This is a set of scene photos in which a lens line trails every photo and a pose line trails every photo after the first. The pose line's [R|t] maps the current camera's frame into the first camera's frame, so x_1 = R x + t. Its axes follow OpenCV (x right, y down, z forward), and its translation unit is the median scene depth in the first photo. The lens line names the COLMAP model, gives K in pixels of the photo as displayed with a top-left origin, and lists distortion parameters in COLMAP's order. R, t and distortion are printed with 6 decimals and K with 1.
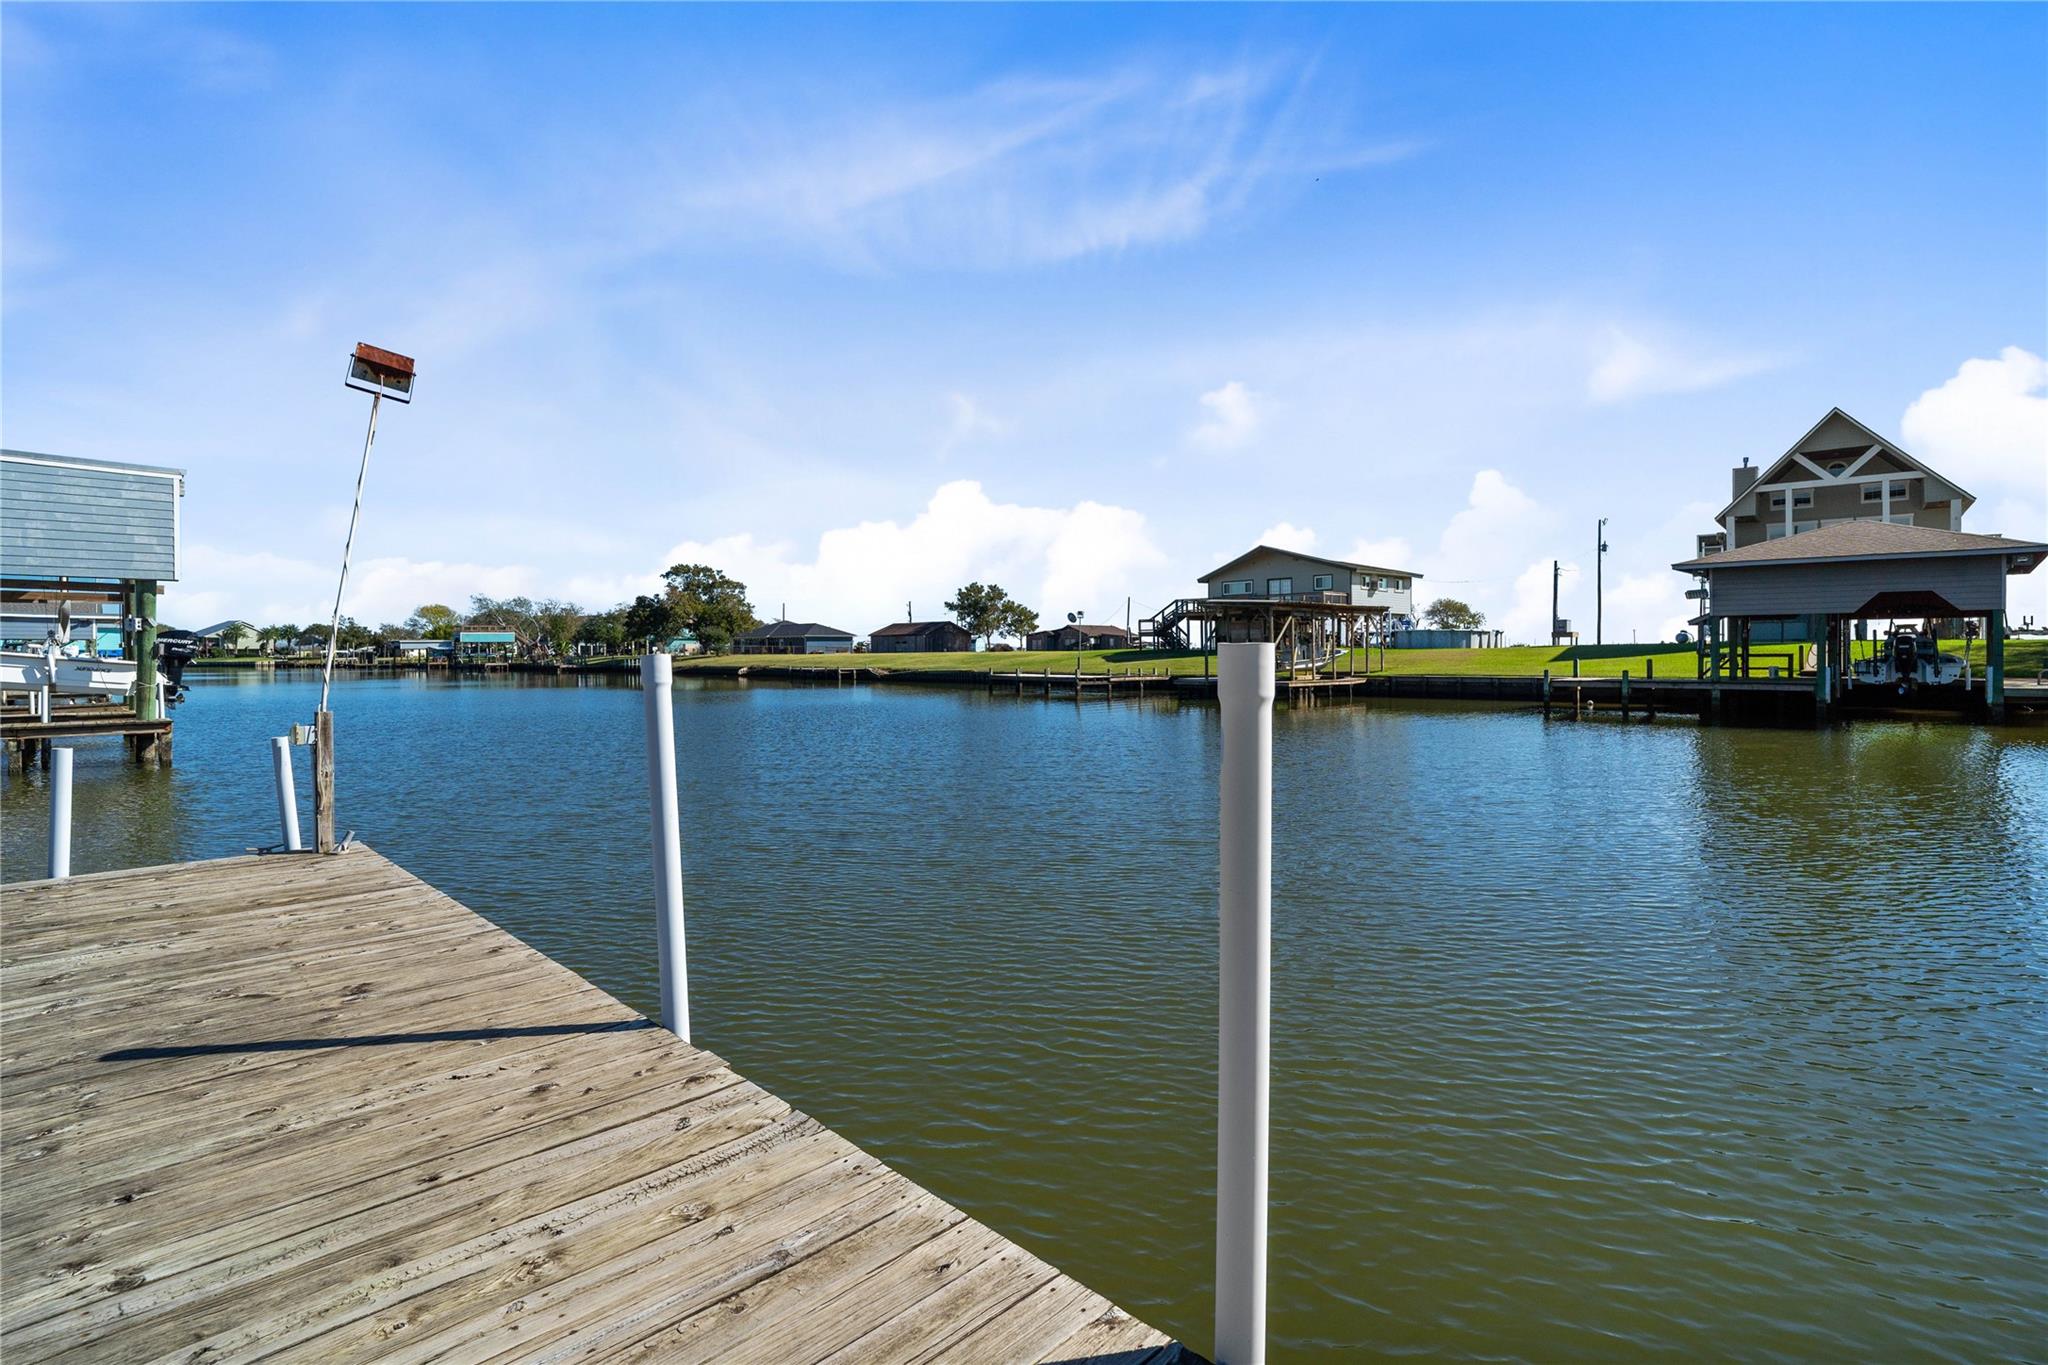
lens RADIAL K [[974.4, 0, 1025.6], [0, 974.4, 653.5], [0, 0, 1]] dist [-0.000219, 0.000181]
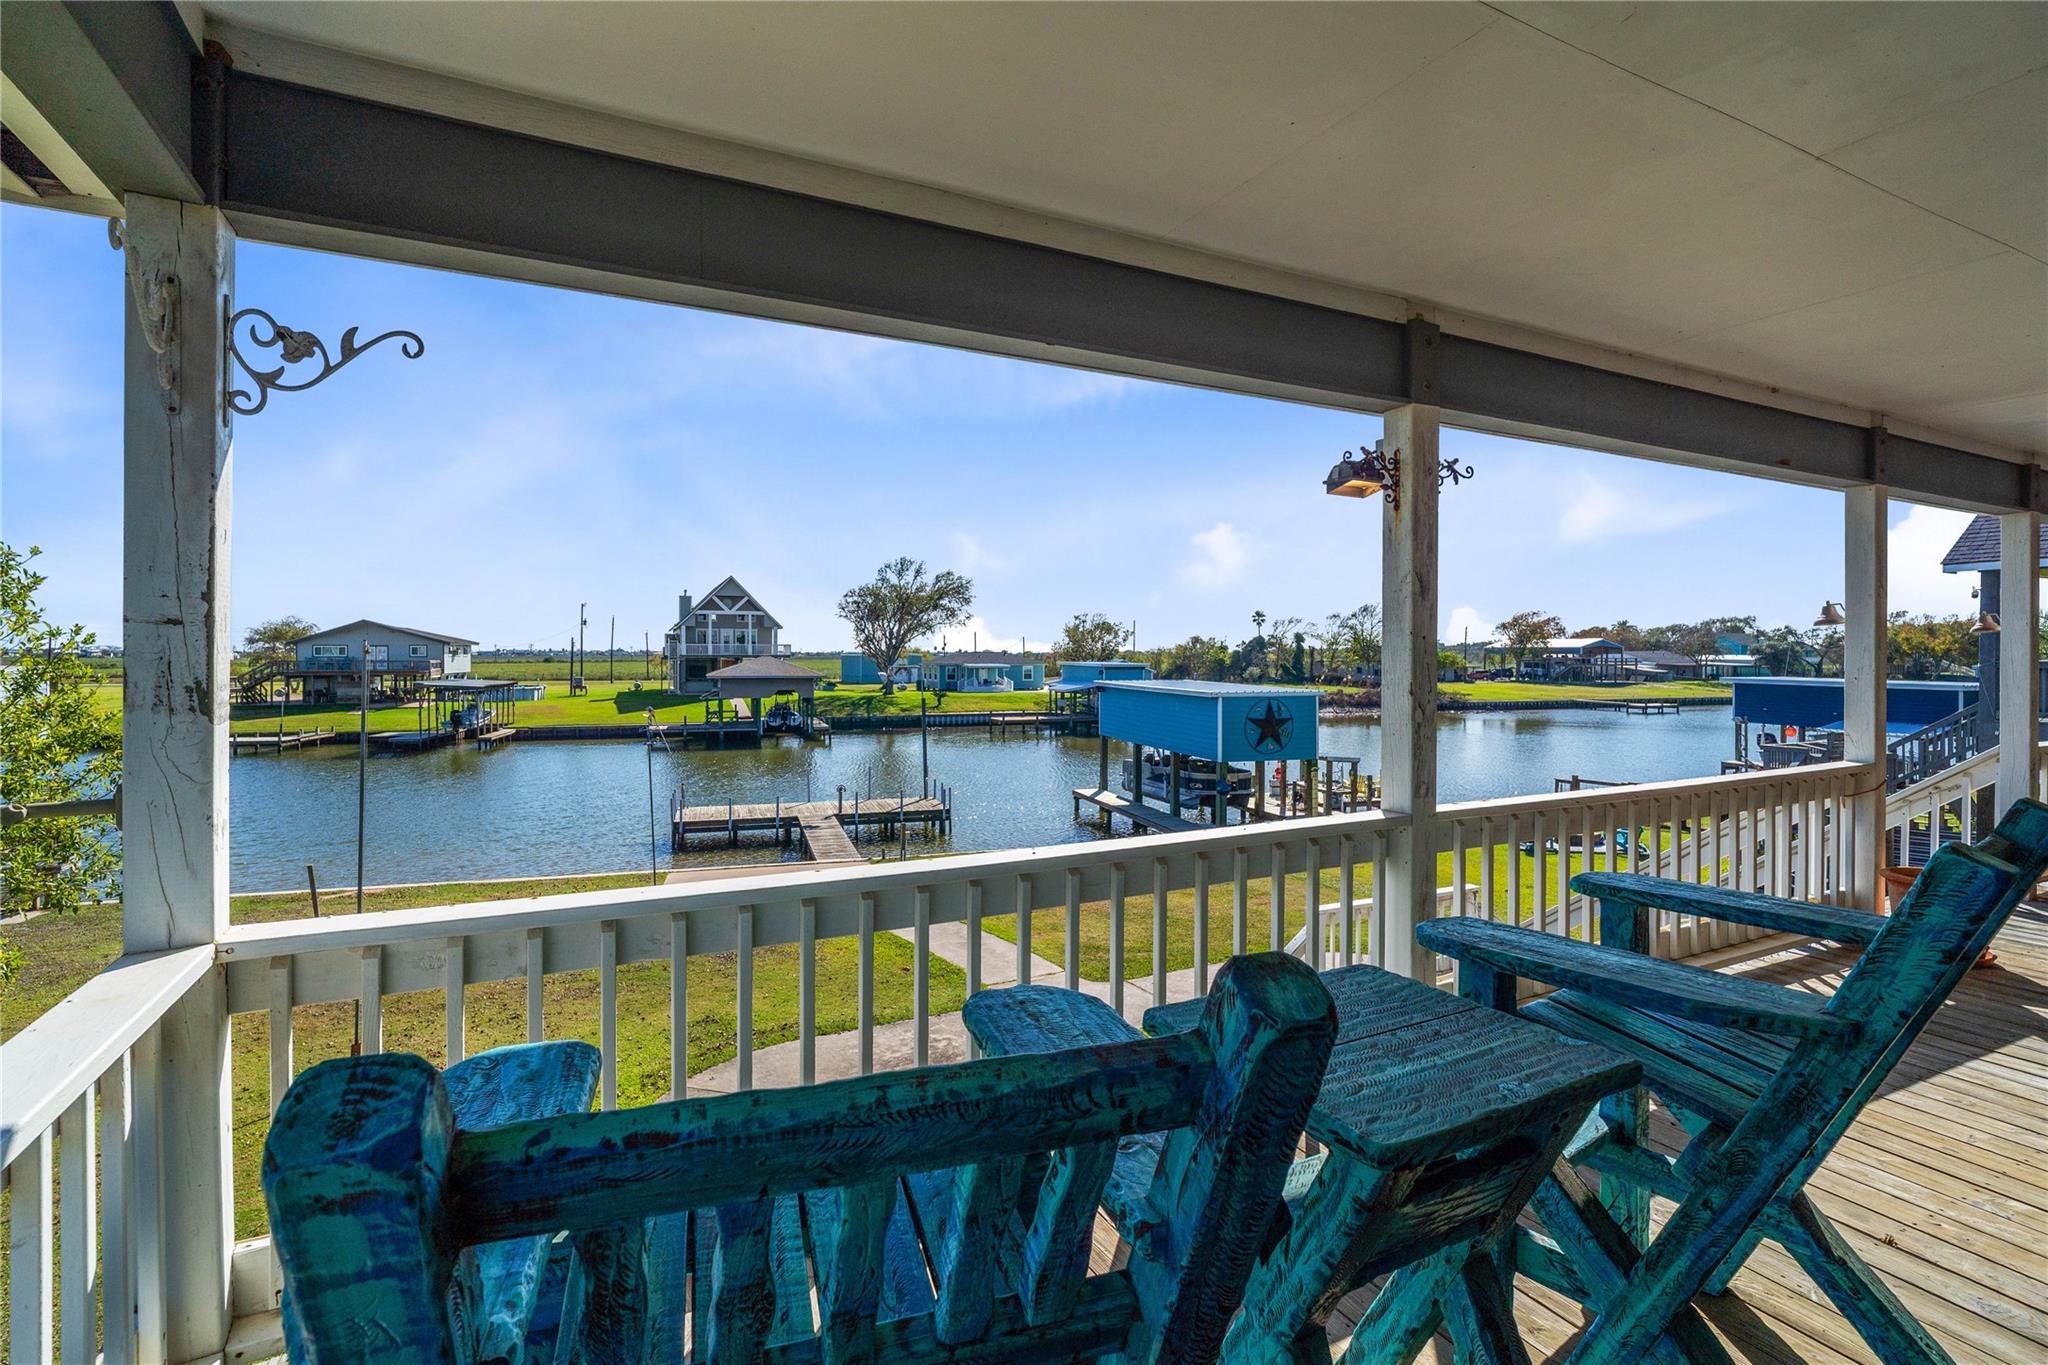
lens RADIAL K [[969.3, 0, 1024.0], [0, 969.3, 682.5], [0, 0, 1]] dist [-0.005112, -0.000080]
pose [[0.469390, -0.018098, 0.882806, -0.545281], [-0.003190, 0.999749, 0.022192, -0.073523], [-0.882985, -0.013233, 0.469214, -0.387023]]
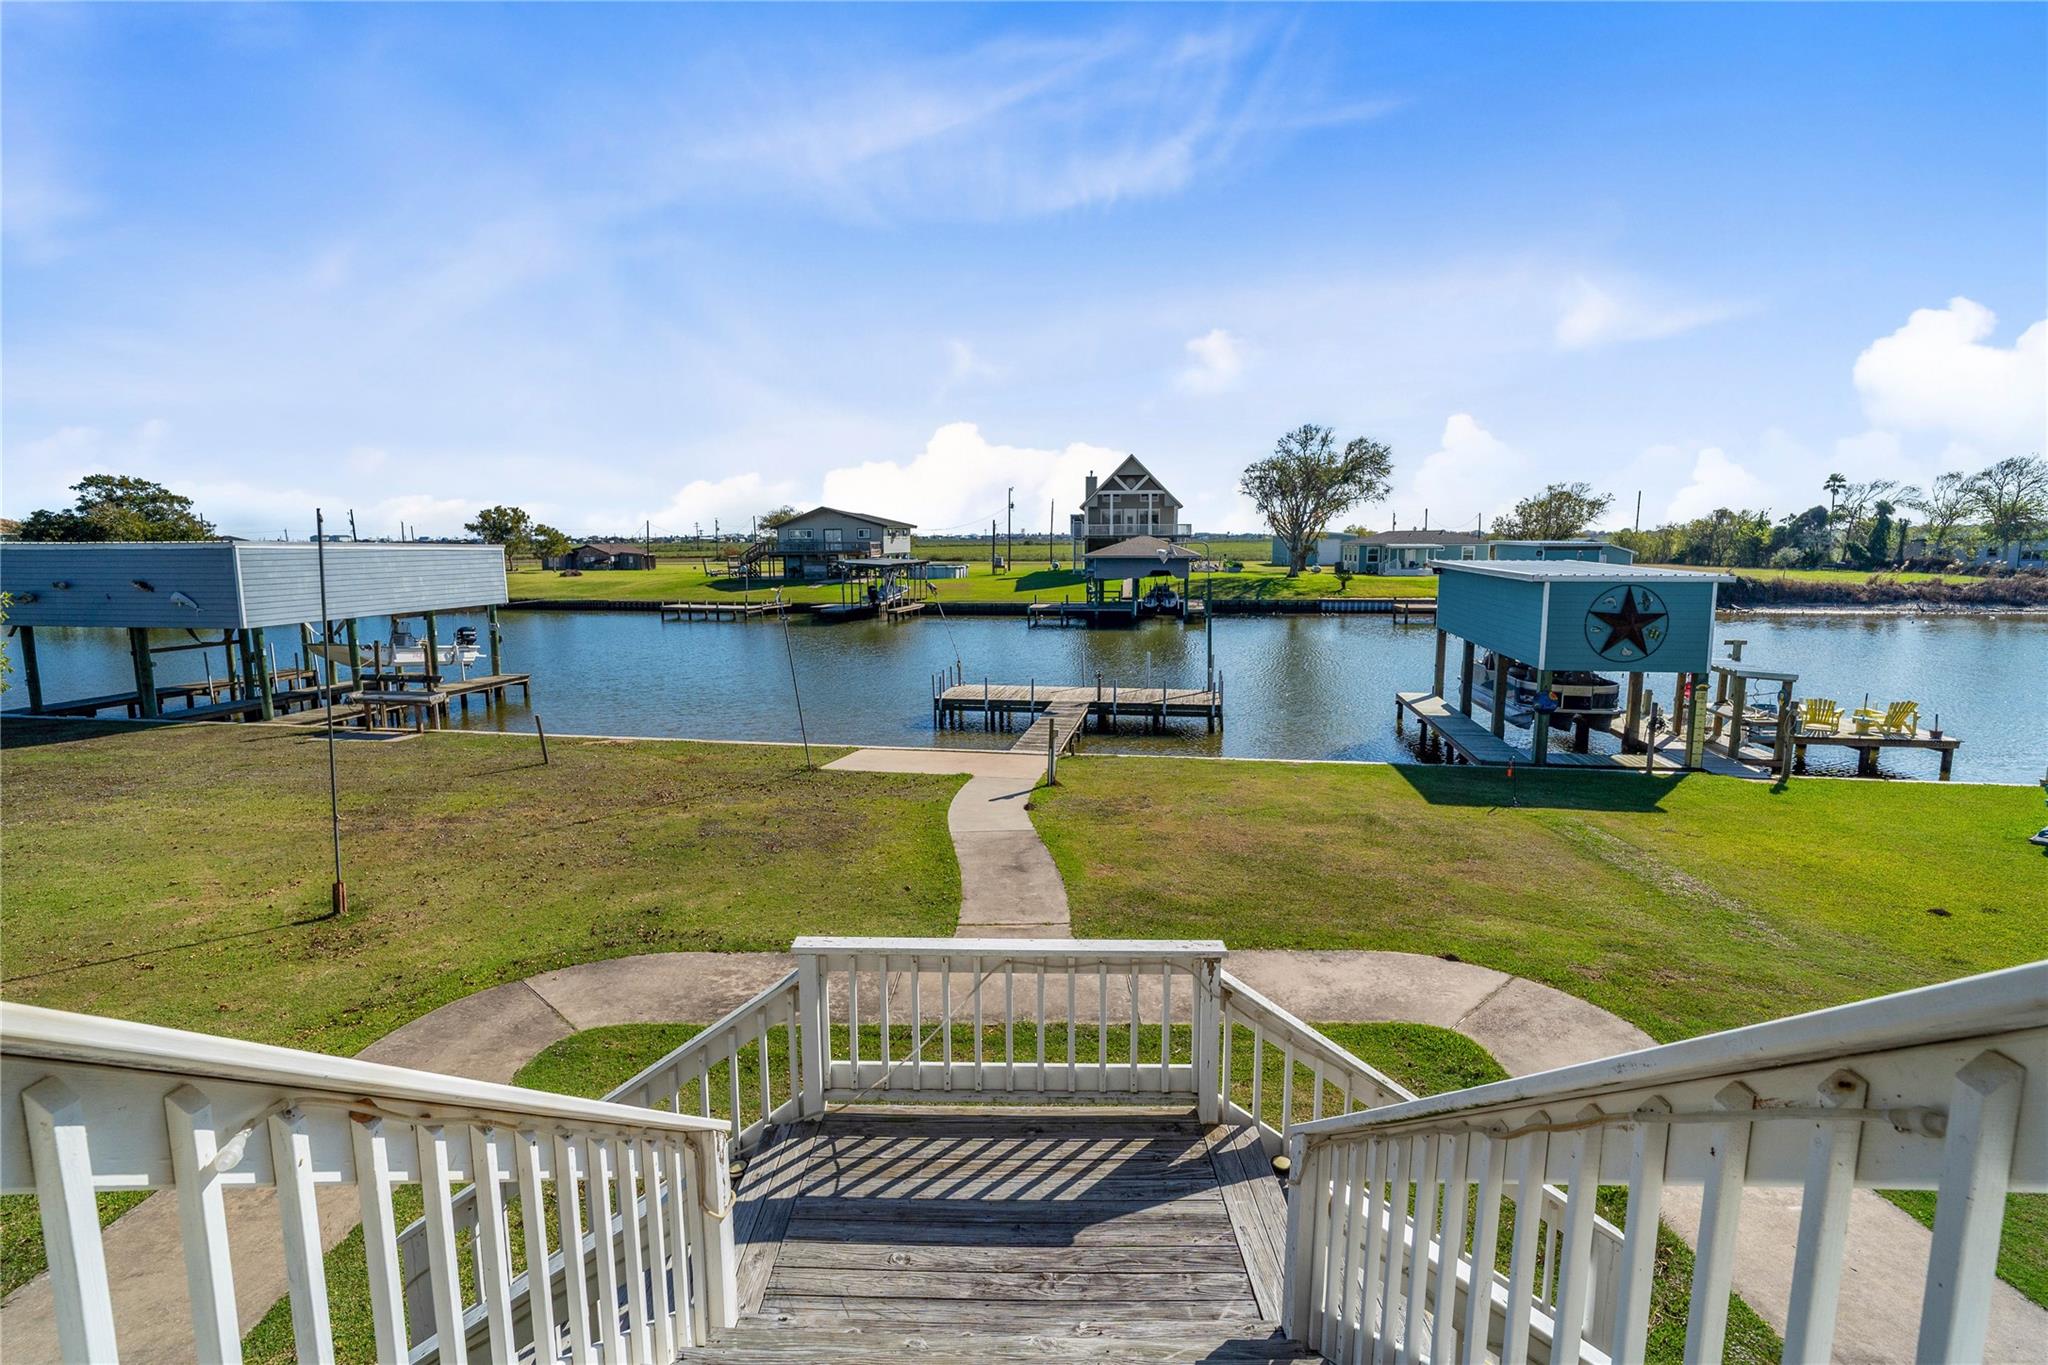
lens RADIAL K [[969.3, 0, 1024.0], [0, 969.3, 682.5], [0, 0, 1]] dist [-0.005112, -0.000080]
pose [[0.819496, -0.082301, 0.567145, -0.417912], [0.000709, 0.989779, 0.142606, -0.069461], [-0.573085, -0.116463, 0.811178, -0.434139]]
